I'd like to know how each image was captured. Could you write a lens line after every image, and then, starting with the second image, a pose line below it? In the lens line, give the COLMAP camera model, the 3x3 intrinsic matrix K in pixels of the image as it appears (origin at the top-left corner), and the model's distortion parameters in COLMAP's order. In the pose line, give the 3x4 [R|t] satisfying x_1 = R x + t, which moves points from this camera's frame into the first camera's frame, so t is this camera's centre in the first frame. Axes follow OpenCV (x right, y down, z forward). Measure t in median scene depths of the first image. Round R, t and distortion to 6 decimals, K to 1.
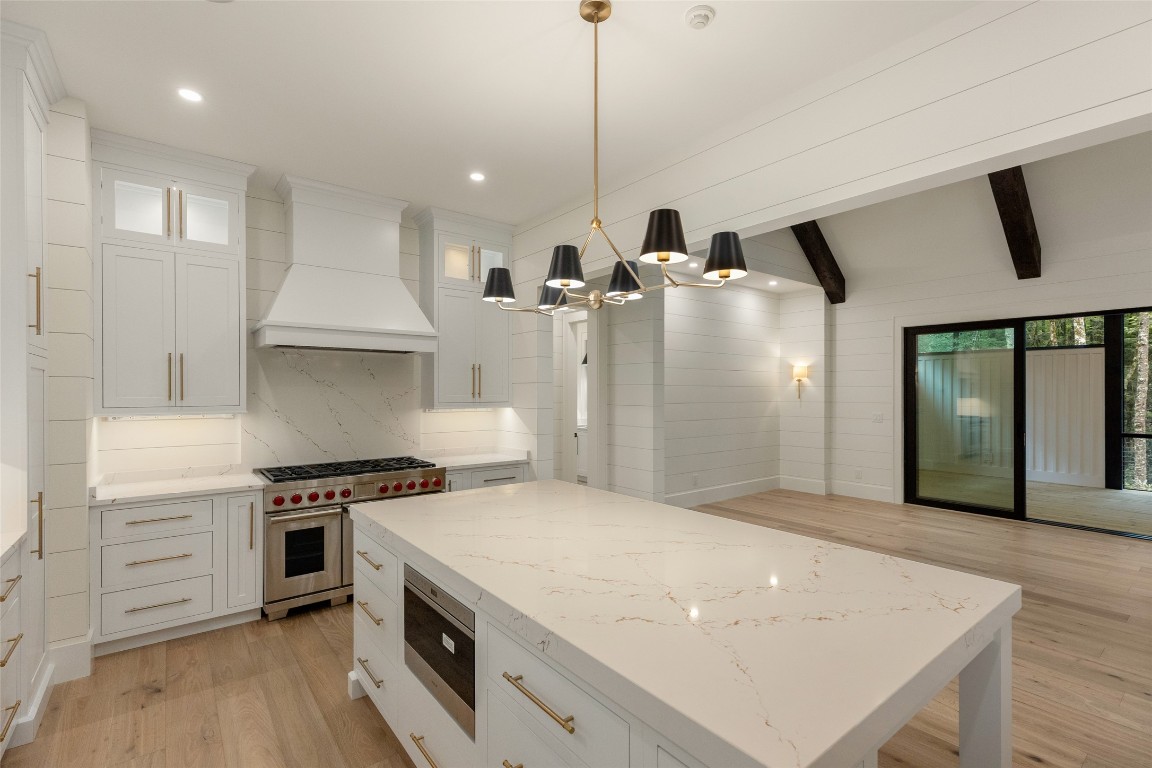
lens RADIAL K [[528.4, 0, 578.0], [0, 528.4, 390.2], [0, 0, 1]] dist [0.007099, -0.000354]
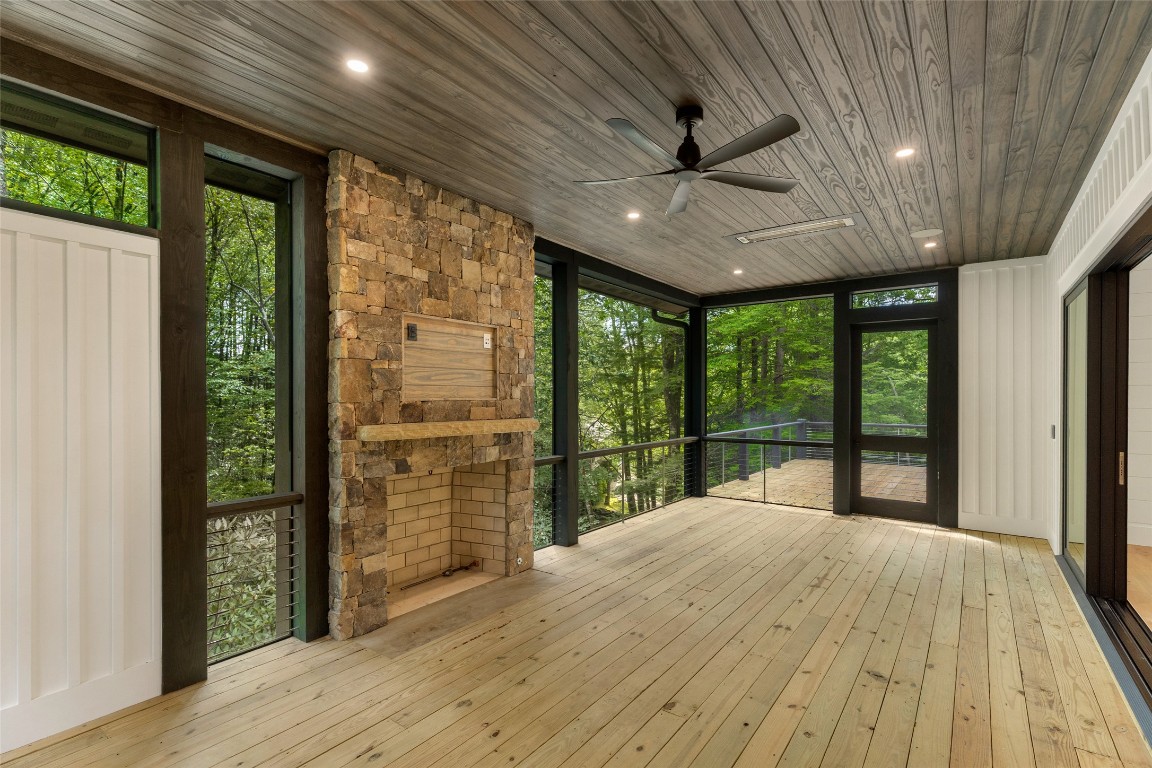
lens RADIAL K [[528.4, 0, 595.7], [0, 528.4, 399.5], [0, 0, 1]] dist [0.007099, -0.000354]
pose [[-0.288277, -0.006760, 0.957523, 0.878866], [-0.002734, 0.999977, 0.006237, 0.013884], [-0.957543, -0.000820, -0.288289, 1.186763]]
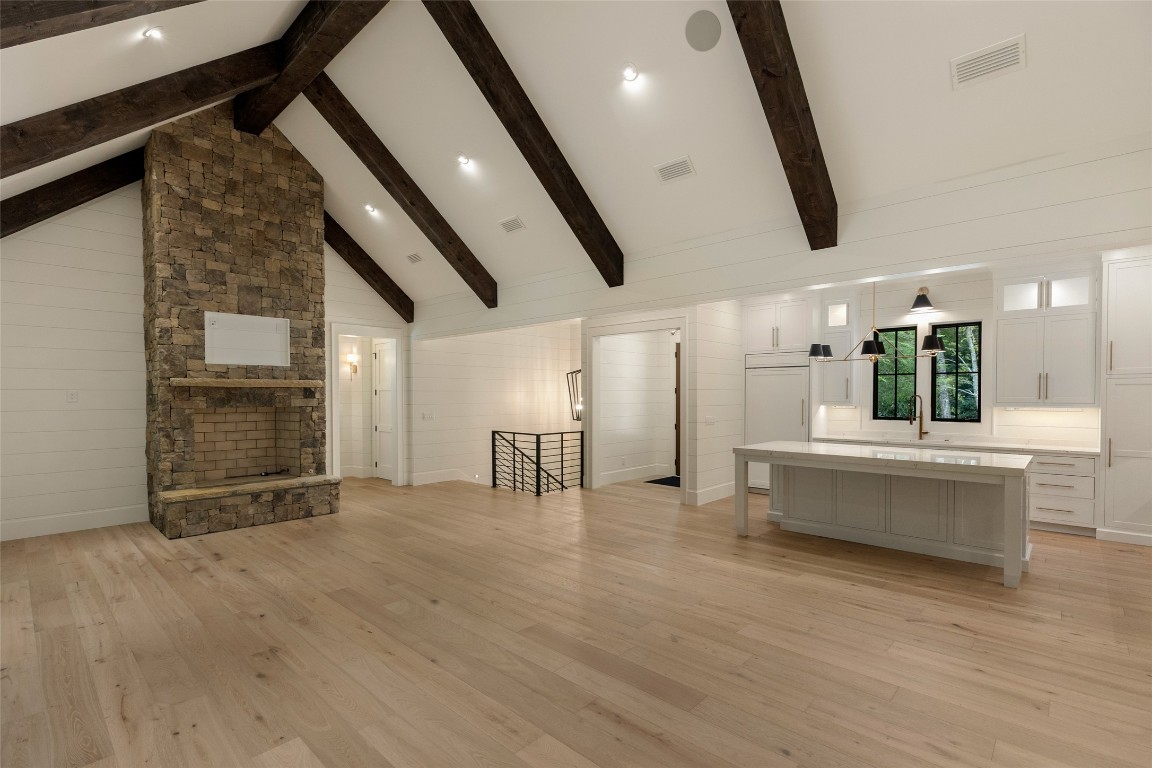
lens RADIAL K [[528.4, 0, 573.2], [0, 528.4, 404.3], [0, 0, 1]] dist [0.007099, -0.000354]
pose [[-0.988910, 0.002091, -0.148502, 0.636945], [-0.000586, 0.999838, 0.017981, 0.000861], [0.148516, 0.017869, -0.988749, 1.143214]]
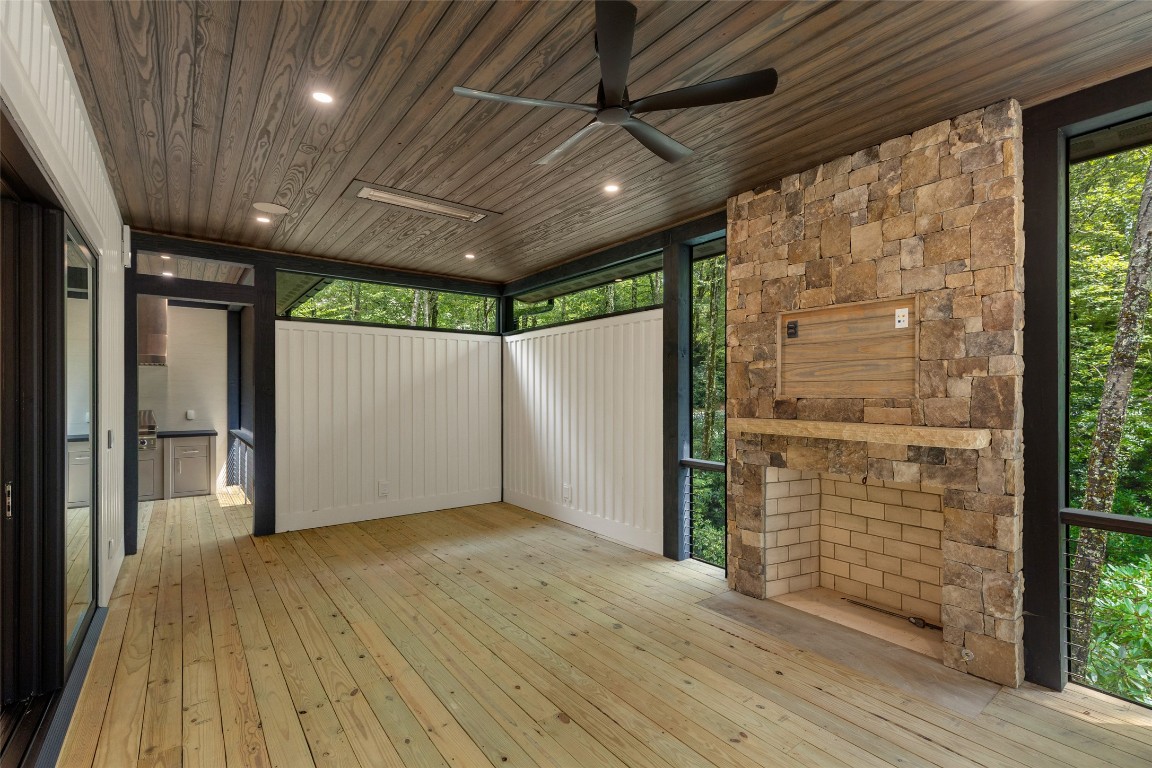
lens RADIAL K [[528.4, 0, 585.1], [0, 528.4, 392.8], [0, 0, 1]] dist [0.007099, -0.000354]
pose [[0.999983, -0.001145, -0.005801, 1.279021], [0.001151, 0.999999, 0.000990, 0.013128], [0.005799, -0.000996, 0.999983, 0.611472]]
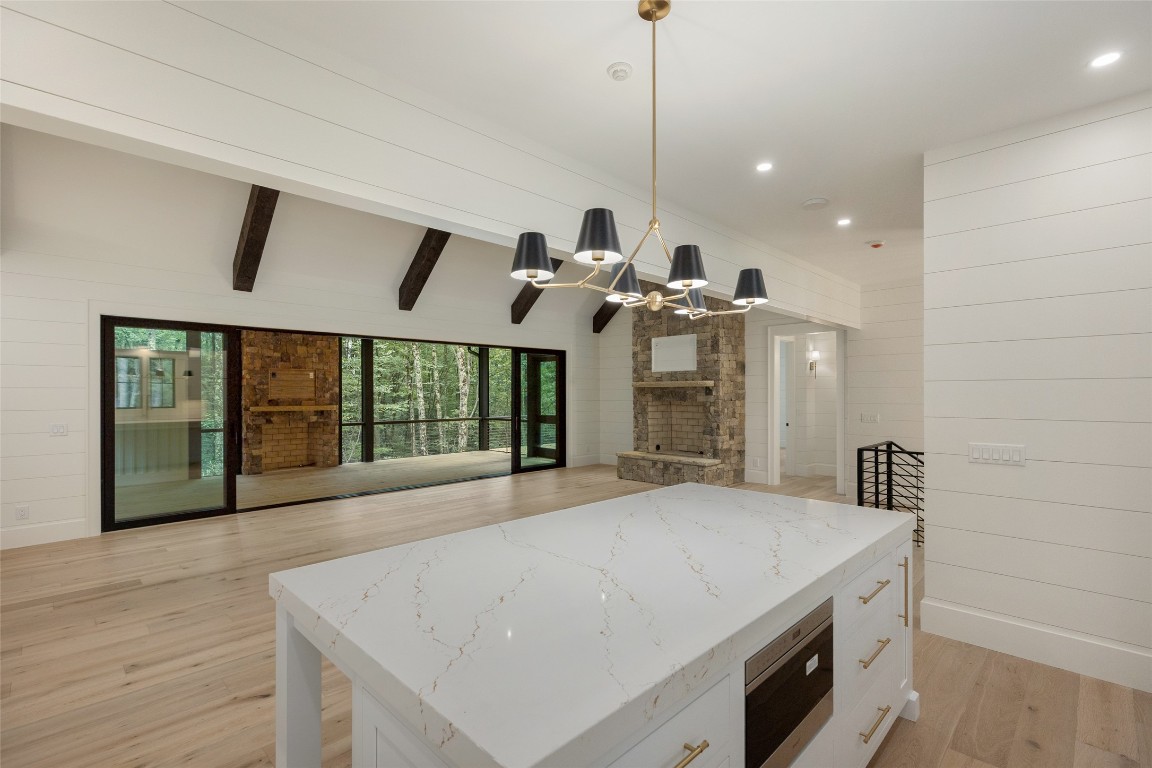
lens RADIAL K [[528.4, 0, 581.2], [0, 528.4, 389.6], [0, 0, 1]] dist [0.007099, -0.000354]
pose [[-0.126474, 0.004051, 0.991962, -0.324284], [0.001254, 0.999992, -0.003924, -0.001077], [-0.991969, 0.000748, -0.126478, 0.439836]]
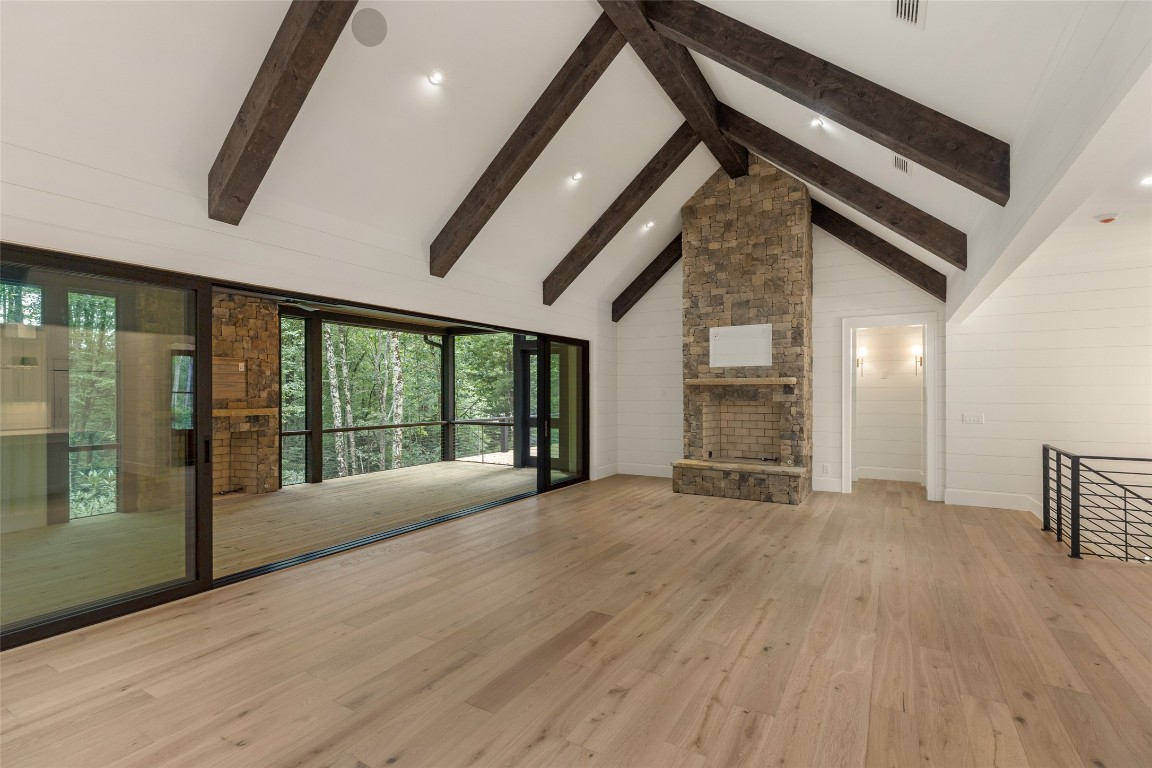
lens RADIAL K [[528.4, 0, 588.6], [0, 528.4, 392.4], [0, 0, 1]] dist [0.007099, -0.000354]
pose [[-0.370902, -0.002276, 0.928669, 0.058936], [0.000111, 0.999997, 0.002495, 0.001465], [-0.928672, 0.001028, -0.370901, 0.814998]]
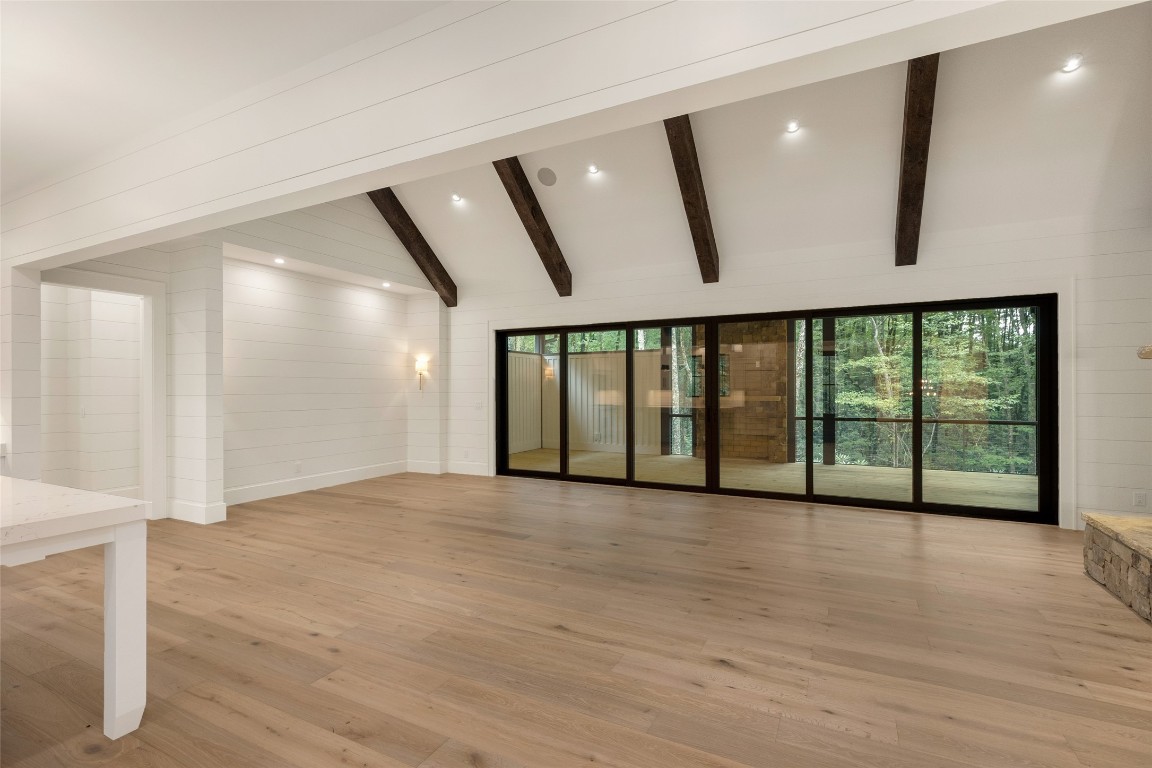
lens RADIAL K [[528.4, 0, 580.6], [0, 528.4, 386.1], [0, 0, 1]] dist [0.007099, -0.000354]
pose [[0.907744, -0.001786, 0.419522, 0.330236], [0.003574, 0.999988, -0.003476, 0.016758], [-0.419510, 0.004655, 0.907739, -0.202927]]
